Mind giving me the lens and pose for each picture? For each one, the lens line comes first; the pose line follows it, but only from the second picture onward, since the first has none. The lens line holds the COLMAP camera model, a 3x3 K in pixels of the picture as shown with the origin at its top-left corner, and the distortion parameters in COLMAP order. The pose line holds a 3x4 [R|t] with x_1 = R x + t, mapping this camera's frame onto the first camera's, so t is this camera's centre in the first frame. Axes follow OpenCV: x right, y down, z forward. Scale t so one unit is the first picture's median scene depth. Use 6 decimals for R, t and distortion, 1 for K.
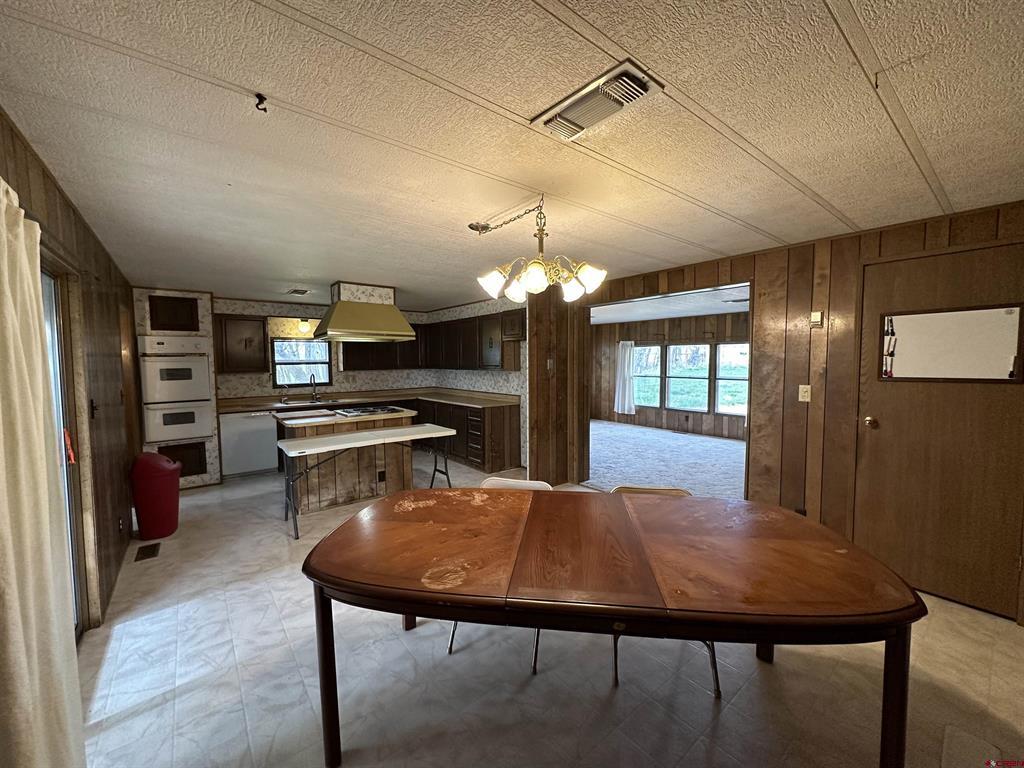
lens RADIAL K [[409.8, 0, 514.8], [0, 409.8, 389.7], [0, 0, 1]] dist [-0.001894, 0.000139]
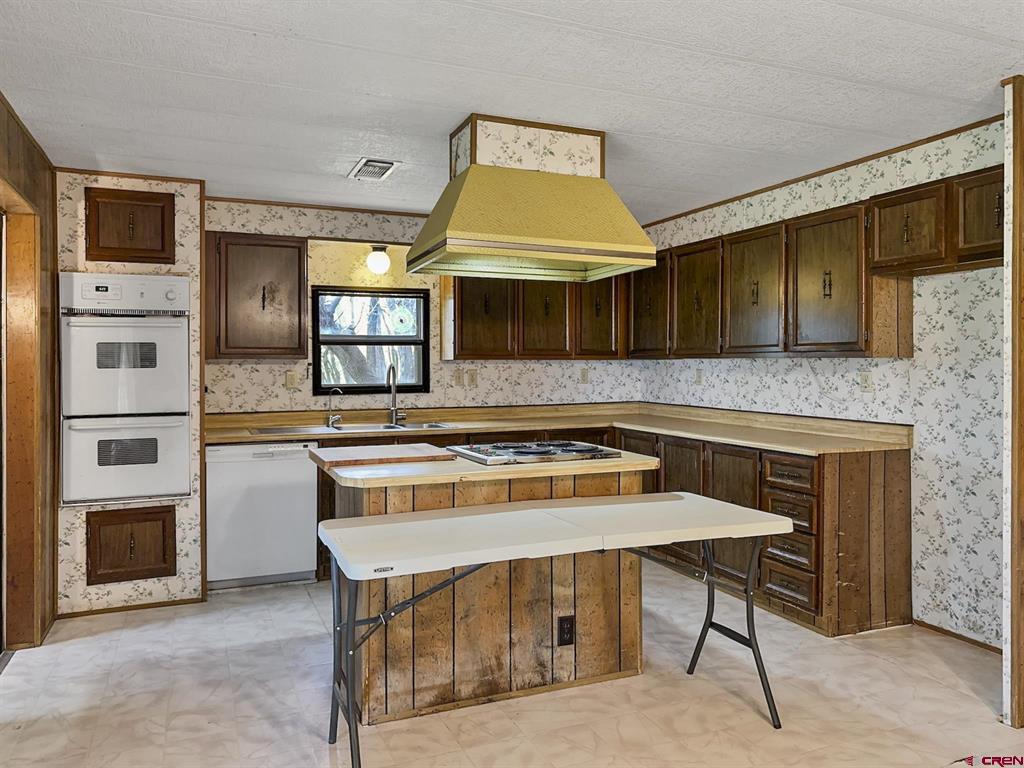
lens RADIAL K [[759.2, 0, 512.2], [0, 759.2, 379.3], [0, 0, 1]] dist [-0.024597, 0.030744]
pose [[0.962149, 0.012565, -0.272234, -0.177049], [-0.025955, 0.998621, -0.045640, 0.016481], [0.271285, 0.050979, 0.961148, 0.299189]]
